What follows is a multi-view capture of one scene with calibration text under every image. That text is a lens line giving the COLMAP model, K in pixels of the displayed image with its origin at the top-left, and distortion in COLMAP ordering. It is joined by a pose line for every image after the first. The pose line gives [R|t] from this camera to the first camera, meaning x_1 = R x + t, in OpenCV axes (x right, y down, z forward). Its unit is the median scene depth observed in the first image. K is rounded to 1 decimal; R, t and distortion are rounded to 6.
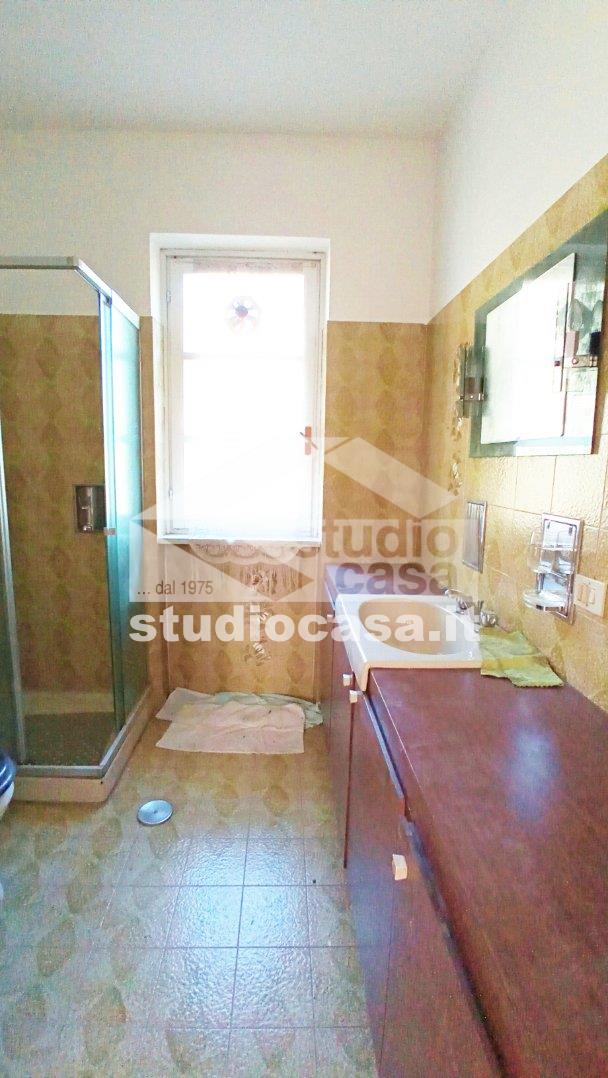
lens RADIAL K [[487.3, 0, 295.8], [0, 487.3, 539.9], [0, 0, 1]] dist [-0.042577, 0.017858]
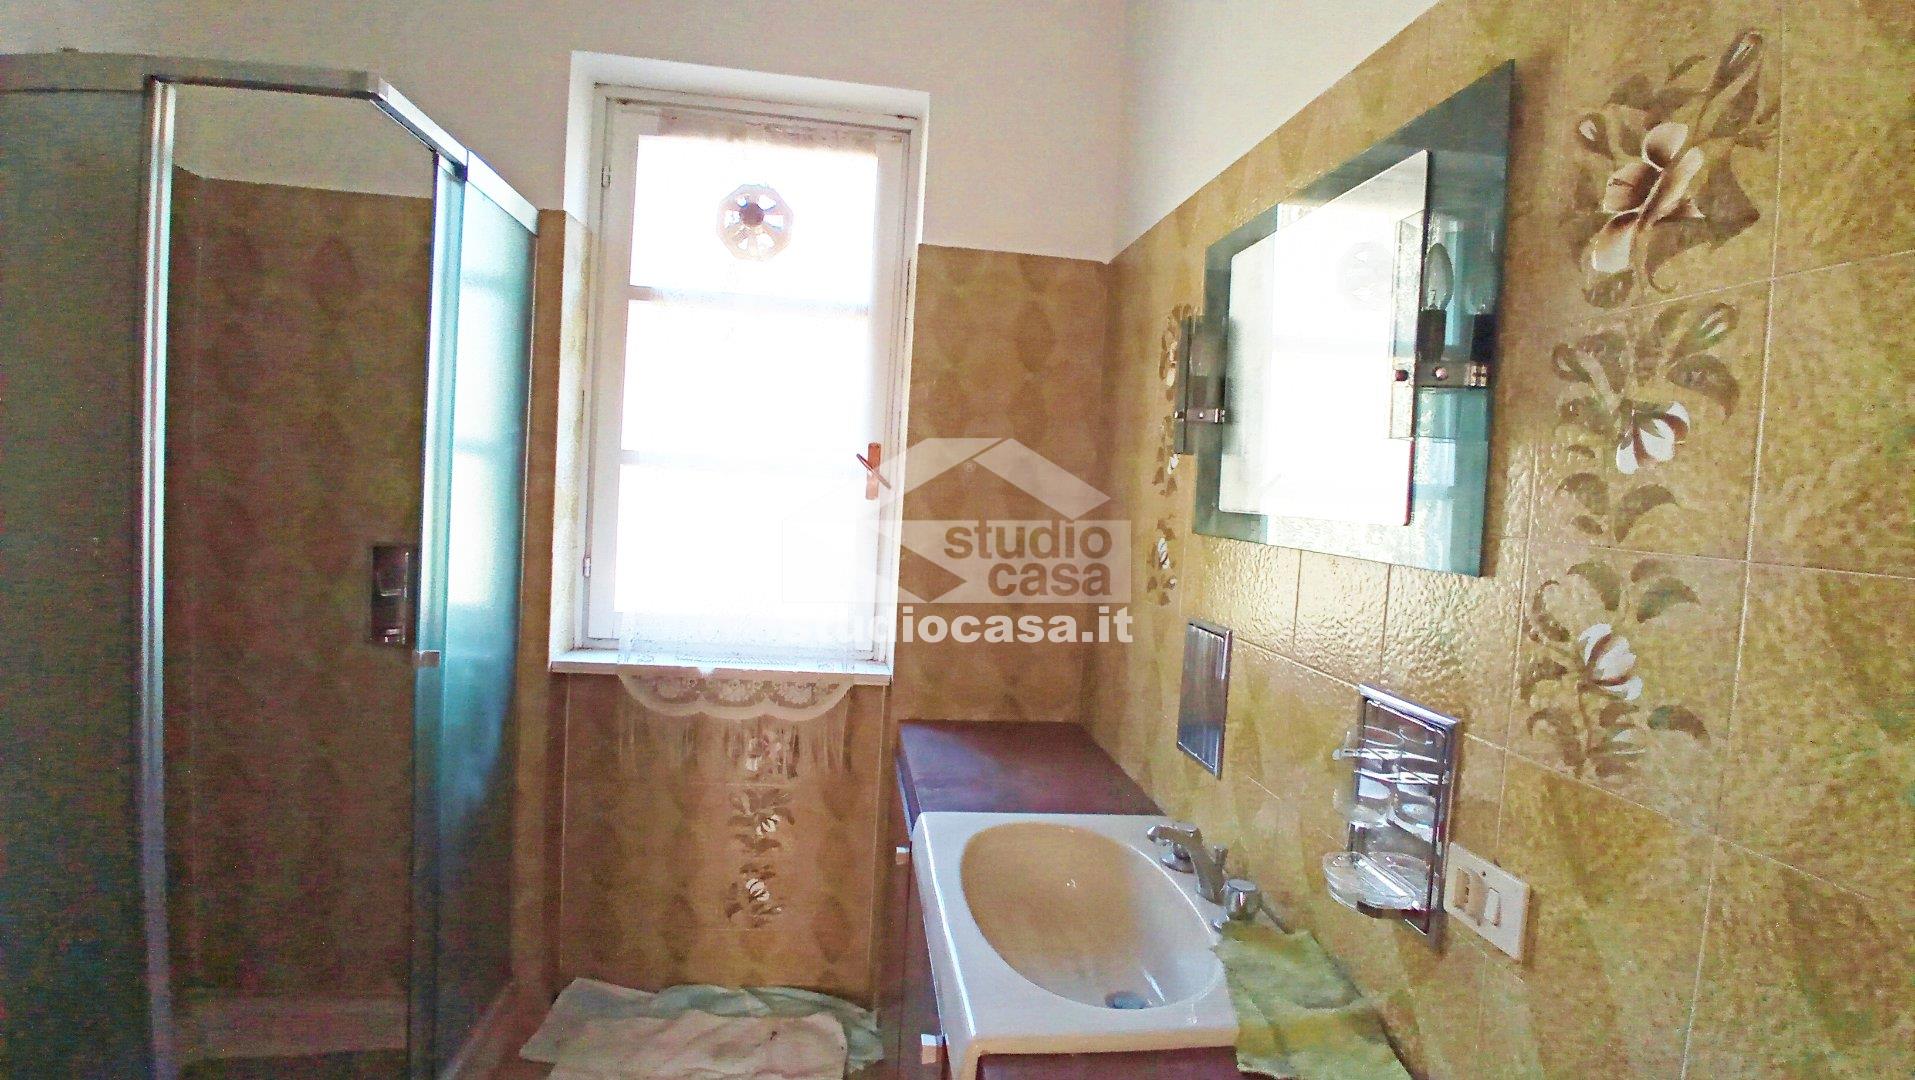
lens RADIAL K [[865.6, 0, 959.0], [0, 865.6, 530.3], [0, 0, 1]] dist [-0.042577, 0.017858]
pose [[0.993259, 0.036750, 0.109934, 0.018058], [-0.025666, 0.994597, -0.100592, -0.058754], [-0.113037, 0.097093, 0.988836, 0.116794]]
